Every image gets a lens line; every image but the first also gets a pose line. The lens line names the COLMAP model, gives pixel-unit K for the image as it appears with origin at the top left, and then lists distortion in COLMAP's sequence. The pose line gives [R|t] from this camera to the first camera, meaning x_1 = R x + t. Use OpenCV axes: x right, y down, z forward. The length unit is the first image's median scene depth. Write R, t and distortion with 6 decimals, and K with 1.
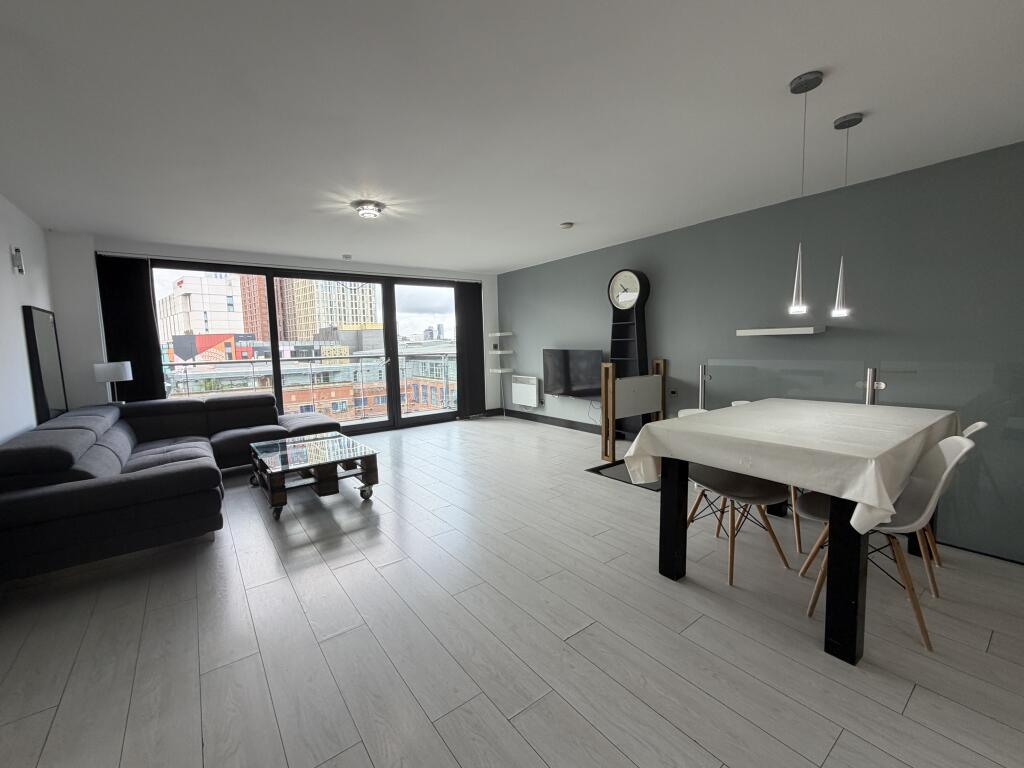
lens RADIAL K [[414.2, 0, 512.0], [0, 414.2, 384.0], [0, 0, 1]] dist [-0.000593, -0.000117]
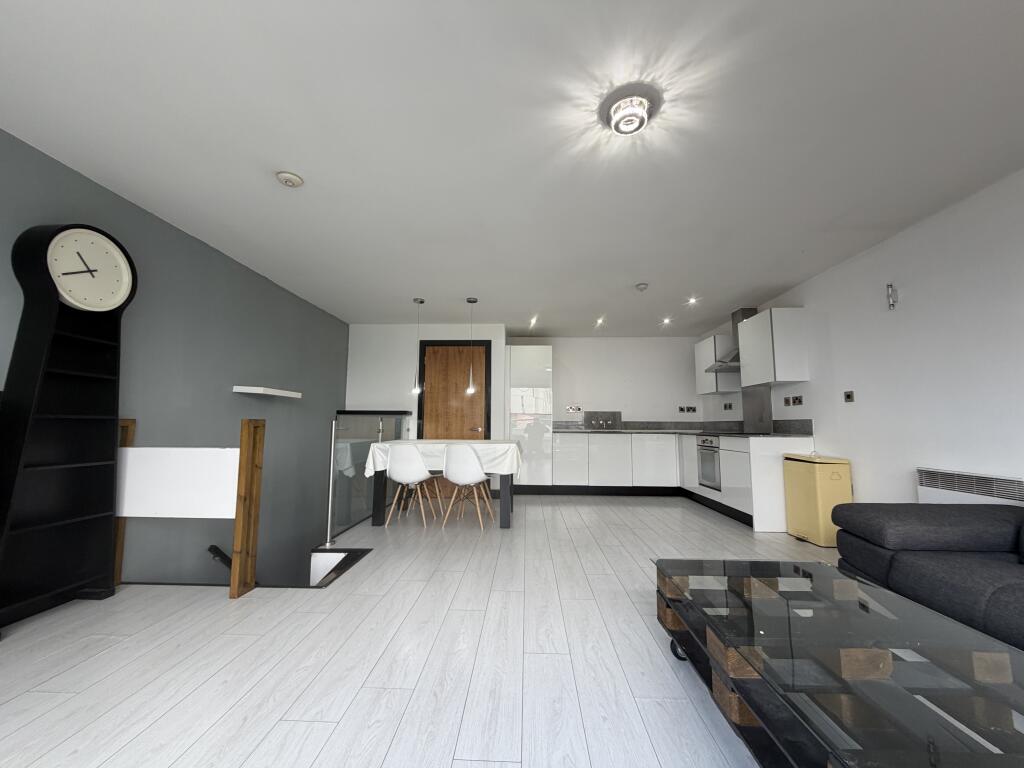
lens RADIAL K [[414.2, 0, 512.0], [0, 414.2, 384.0], [0, 0, 1]] dist [-0.000593, -0.000117]
pose [[-0.777671, 0.083972, 0.623039, -0.435960], [0.067746, 0.996462, -0.049740, -0.046244], [-0.625011, 0.003527, -0.780608, 1.239863]]
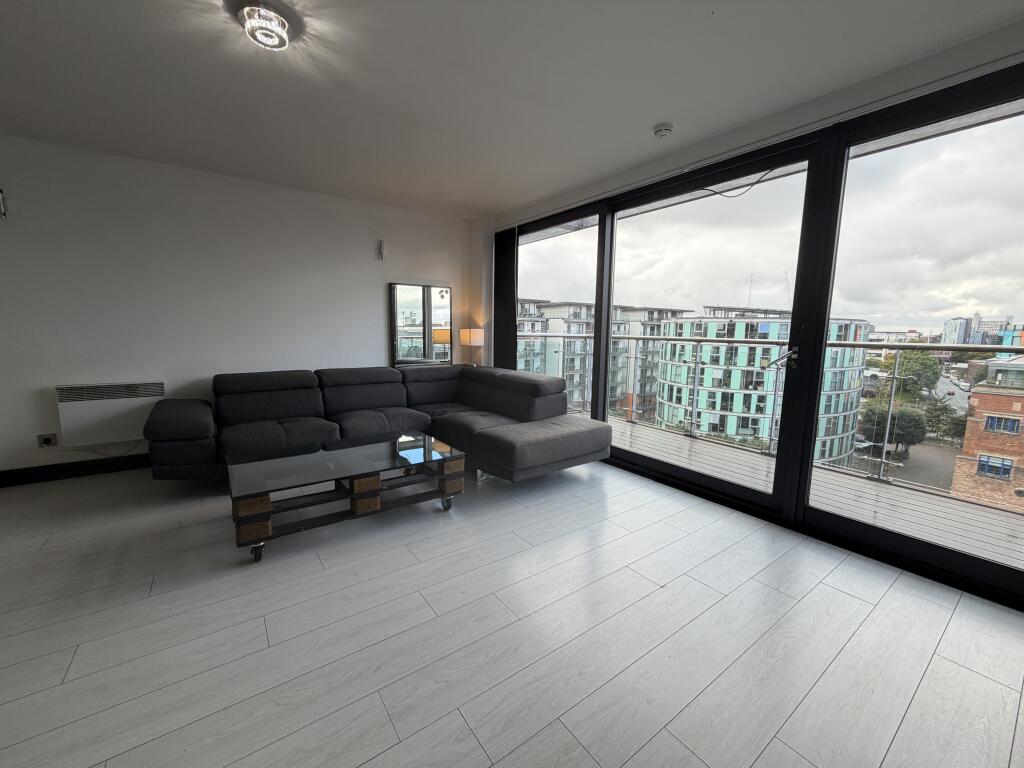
lens RADIAL K [[414.2, 0, 512.0], [0, 414.2, 384.0], [0, 0, 1]] dist [-0.000593, -0.000117]
pose [[-0.010176, 0.156691, -0.987595, 0.161960], [-0.101402, 0.982393, 0.156911, -0.093738], [0.994793, 0.101741, 0.005892, 1.084672]]
